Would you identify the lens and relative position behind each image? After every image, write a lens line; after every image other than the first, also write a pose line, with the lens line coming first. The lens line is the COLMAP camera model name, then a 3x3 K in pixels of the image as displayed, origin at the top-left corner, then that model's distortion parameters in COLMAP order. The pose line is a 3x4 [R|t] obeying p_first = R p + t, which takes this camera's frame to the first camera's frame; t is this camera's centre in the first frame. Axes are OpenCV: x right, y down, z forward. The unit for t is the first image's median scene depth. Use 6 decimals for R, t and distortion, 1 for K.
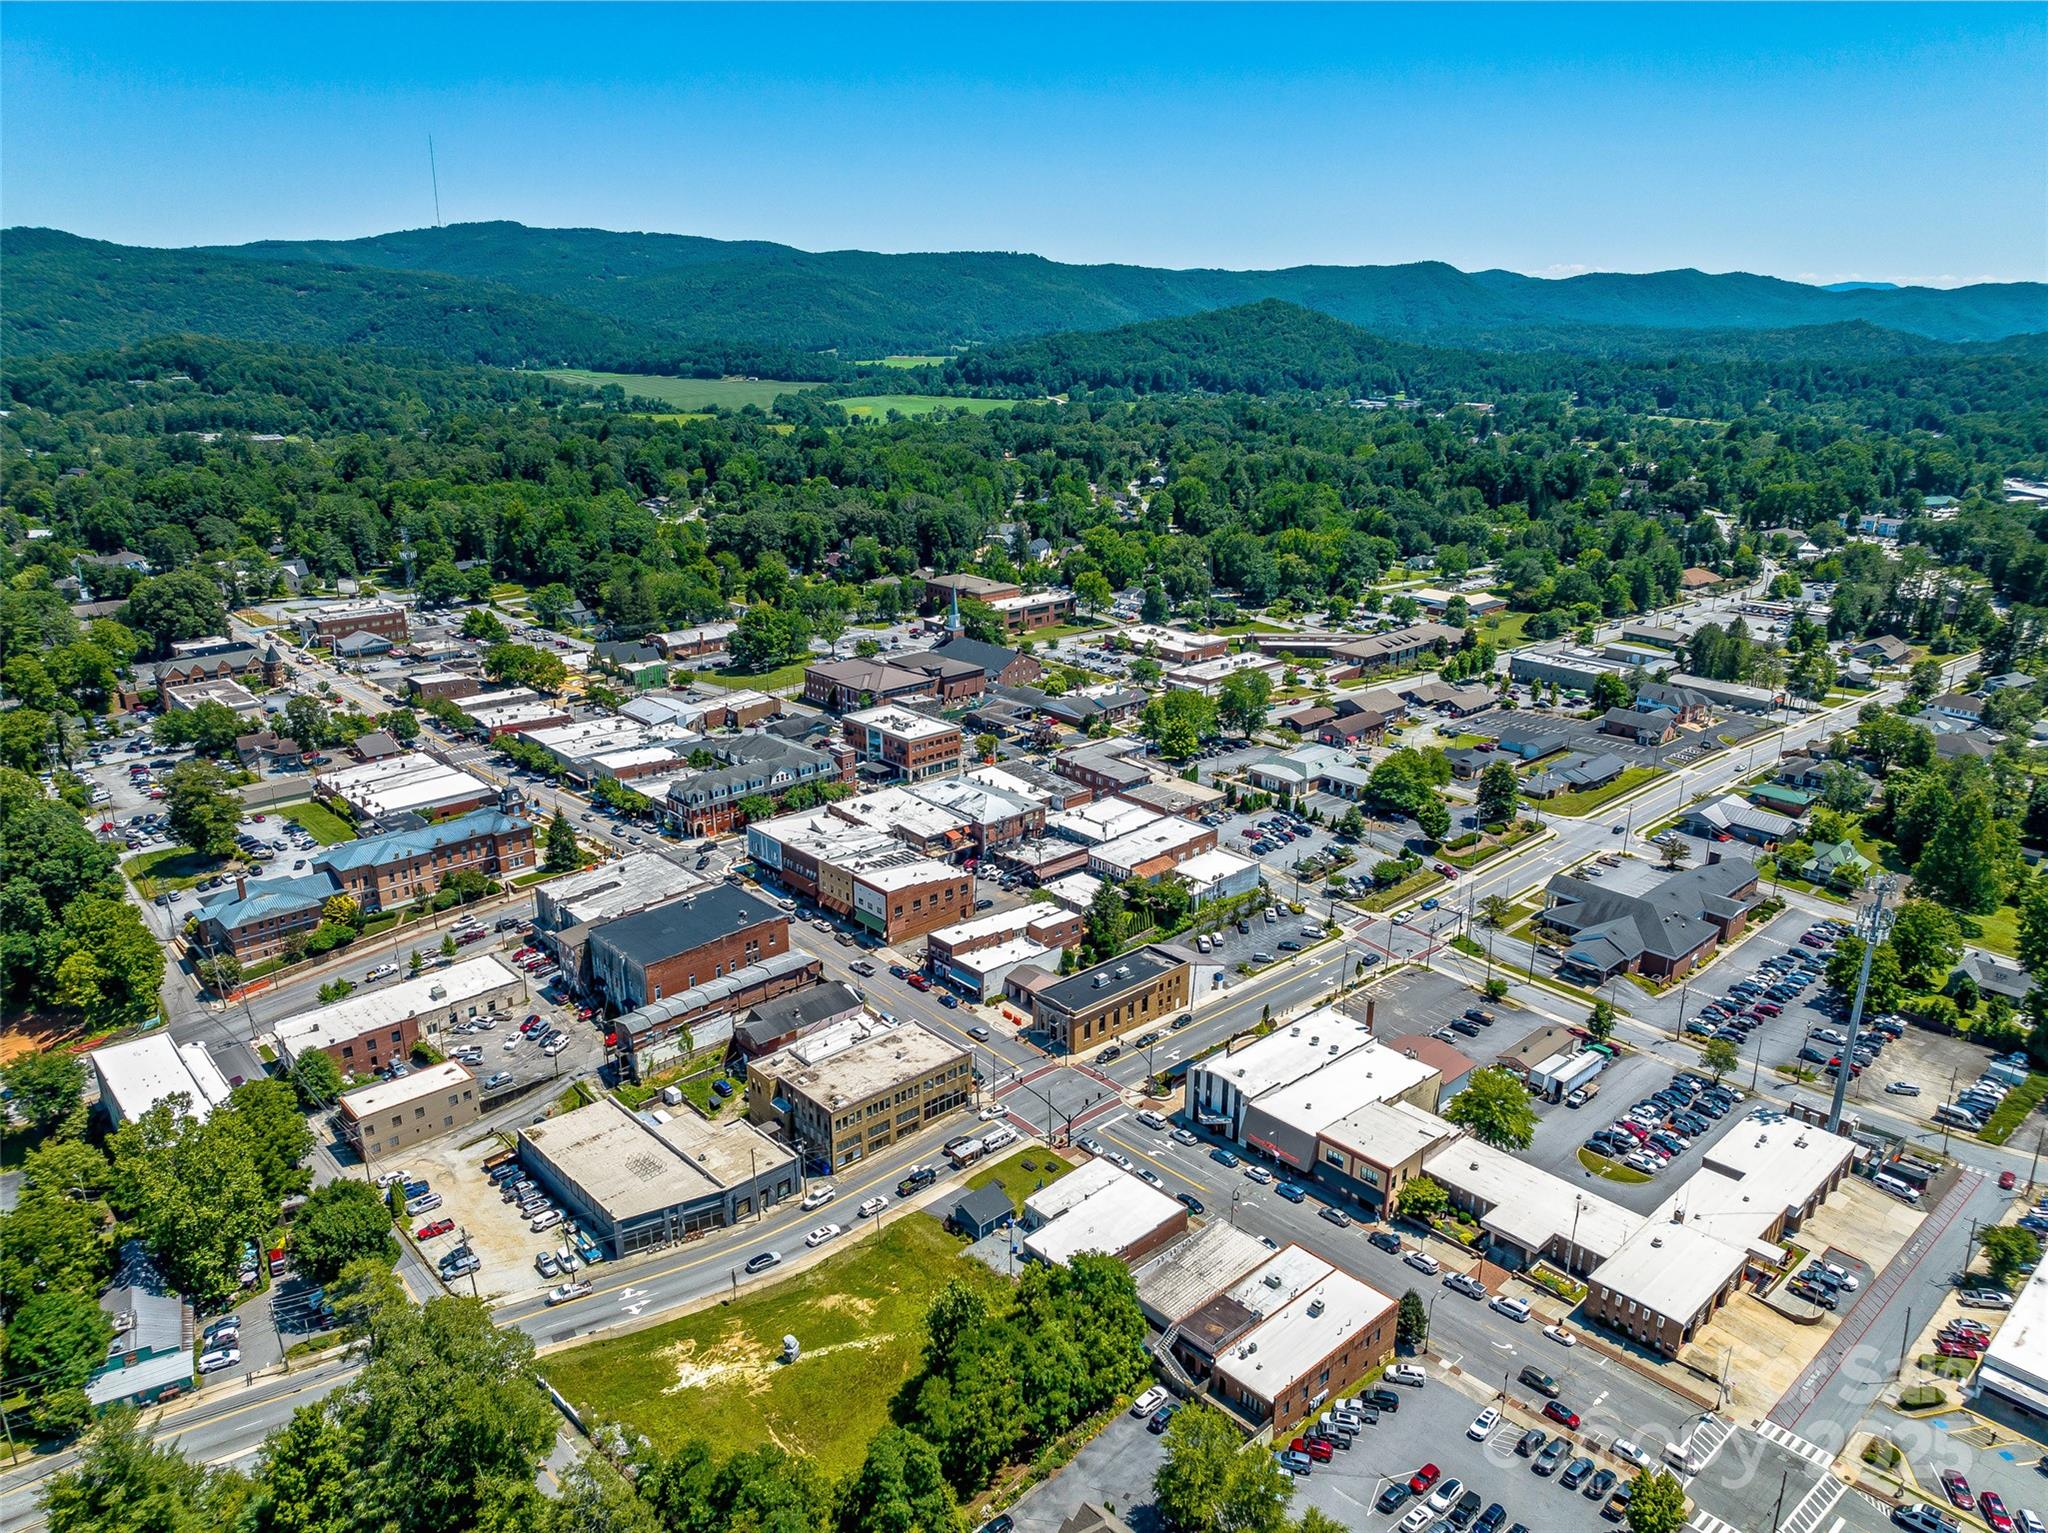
lens RADIAL K [[1442.8, 0, 1024.0], [0, 1442.8, 766.5], [0, 0, 1]] dist [-0.037557, -0.003126]
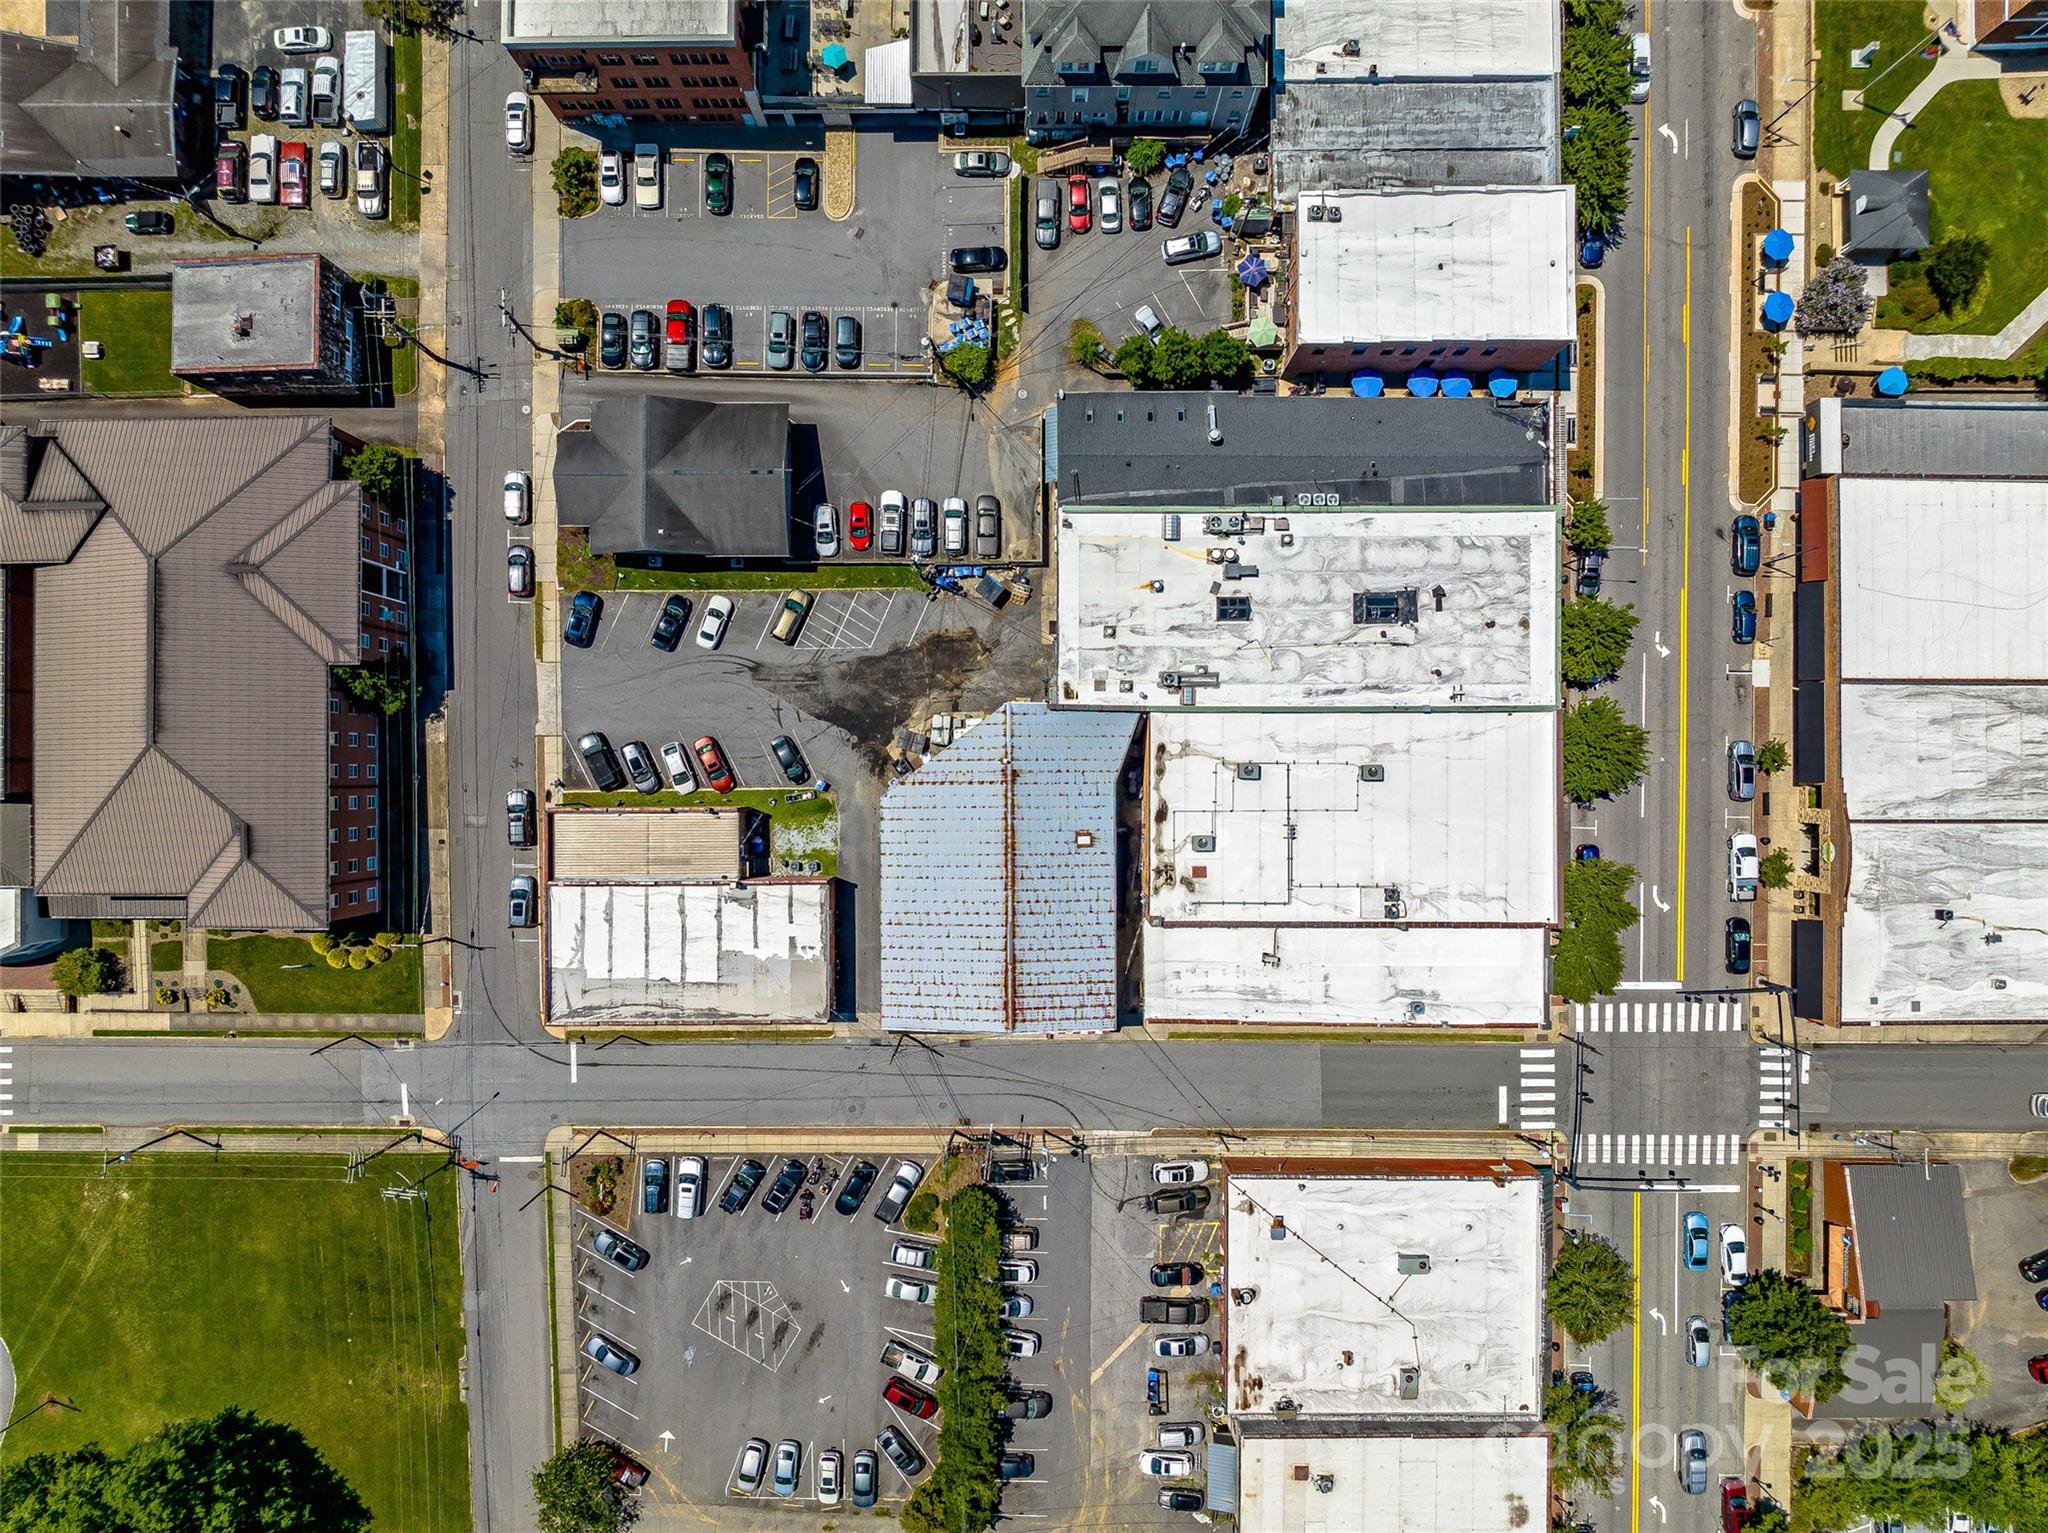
lens RADIAL K [[1442.8, 0, 1024.0], [0, 1442.8, 766.5], [0, 0, 1]] dist [-0.037557, -0.003126]
pose [[-0.736220, -0.676719, -0.005613, -0.251940], [0.206432, -0.232466, 0.950445, -0.302584], [-0.644489, 0.698578, 0.310843, 0.954424]]
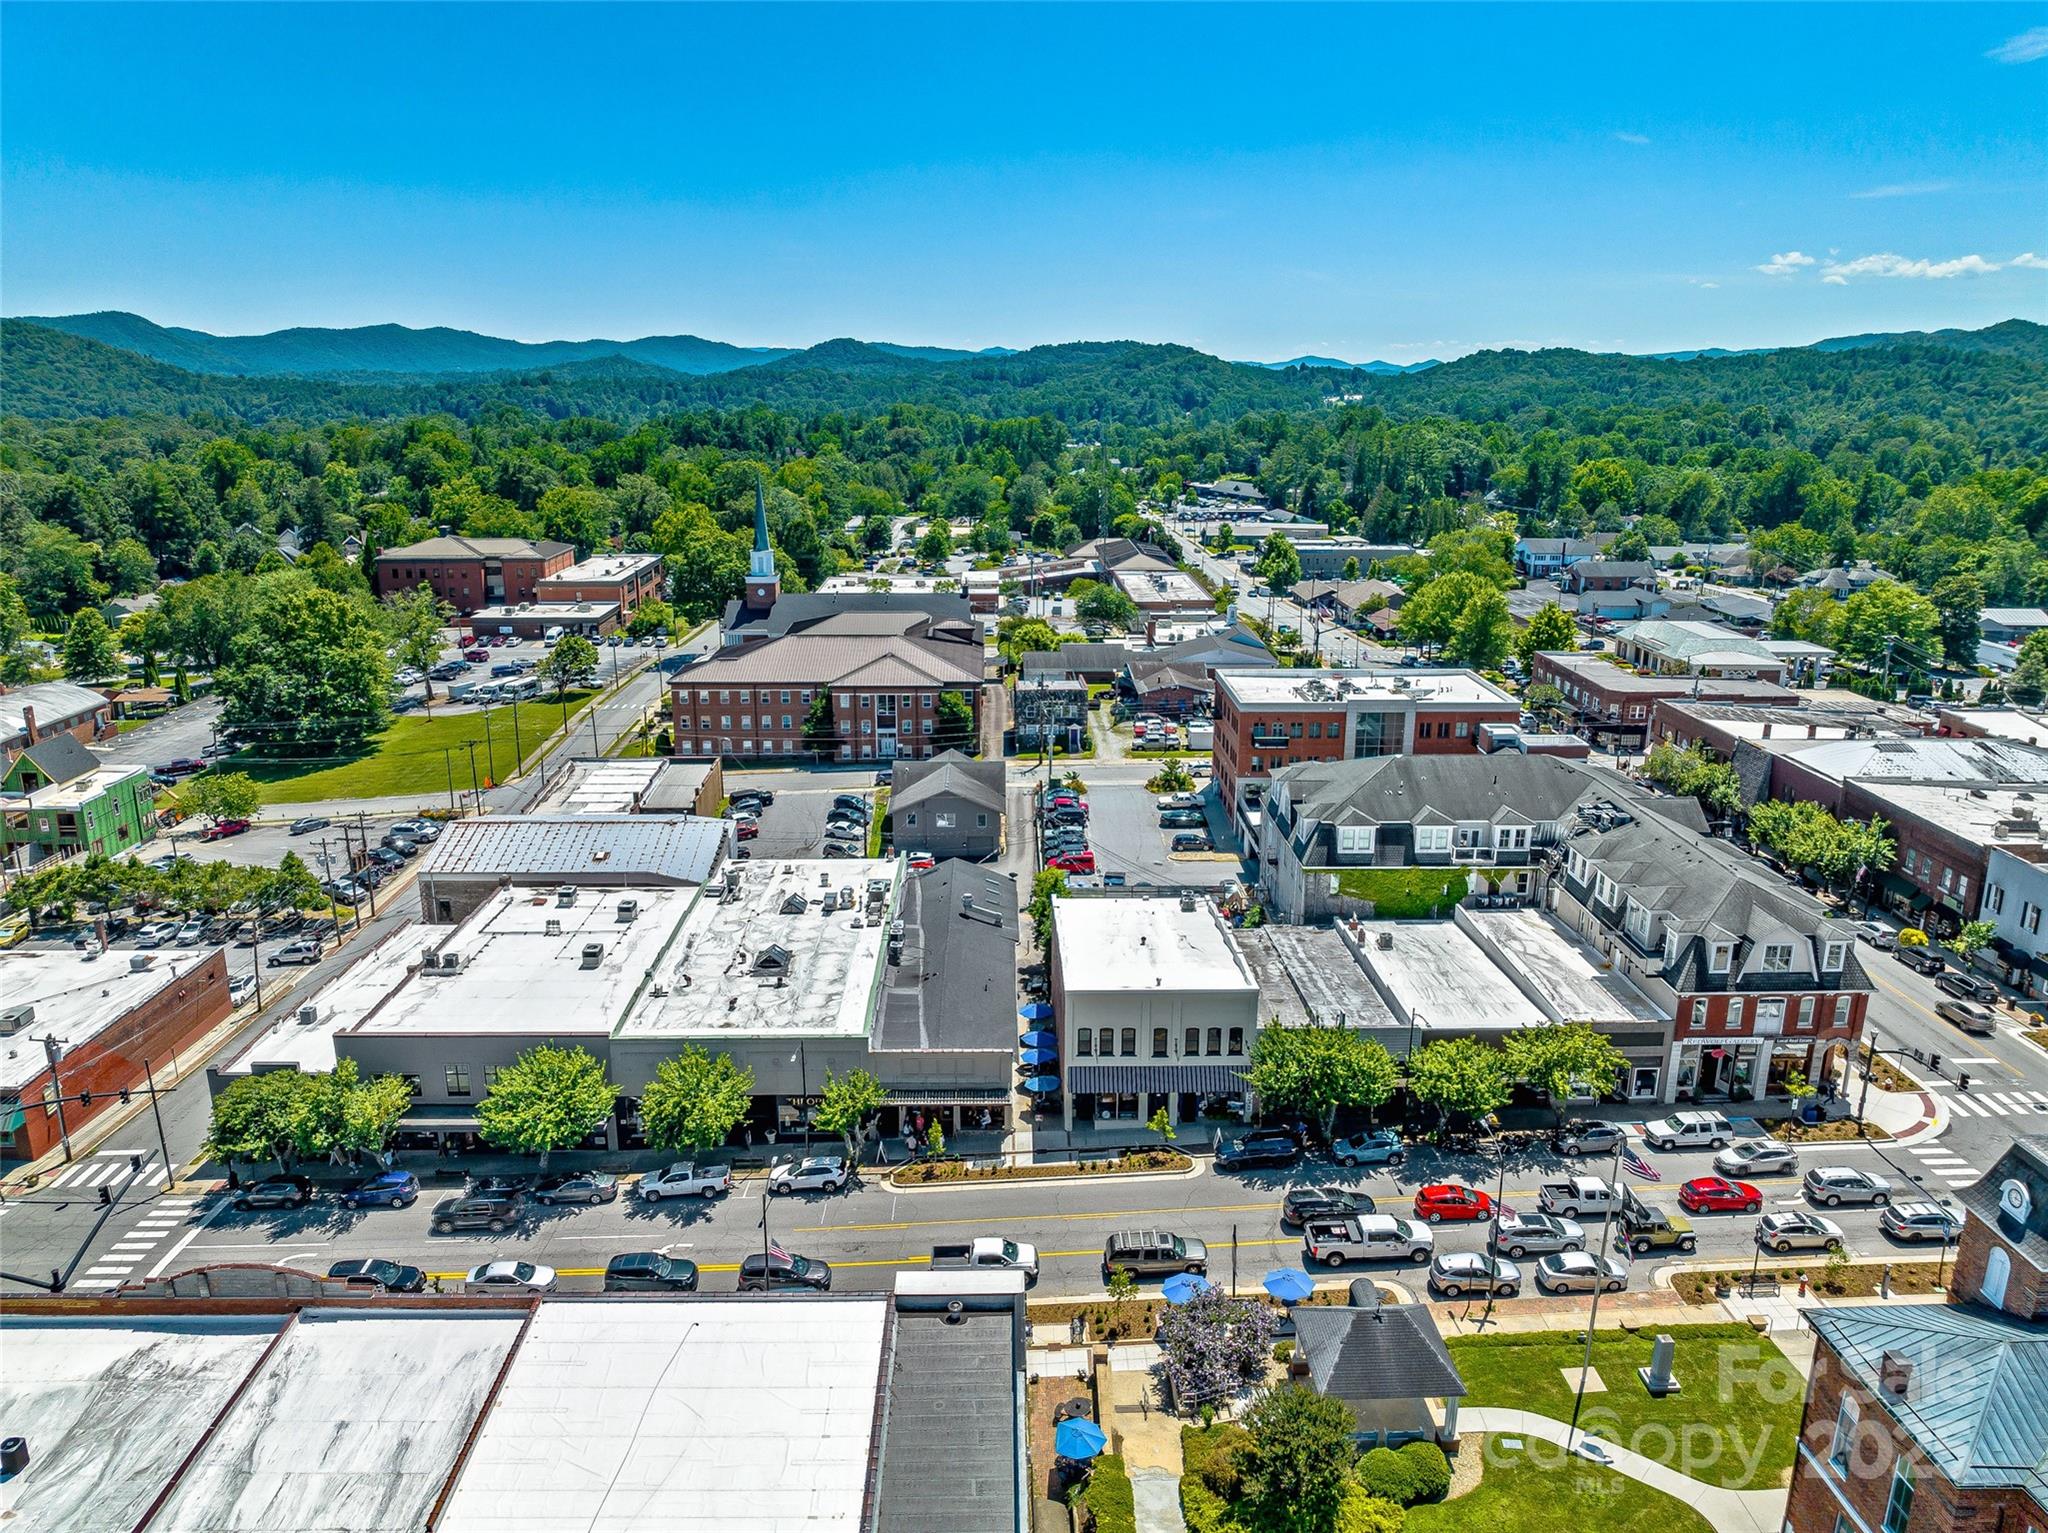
lens RADIAL K [[1442.8, 0, 1024.0], [0, 1442.8, 766.5], [0, 0, 1]] dist [-0.037557, -0.003126]
pose [[0.660321, -0.201511, 0.723443, -0.431334], [0.233890, 0.970598, 0.056871, -0.052693], [-0.713632, 0.131653, 0.688038, 0.764133]]
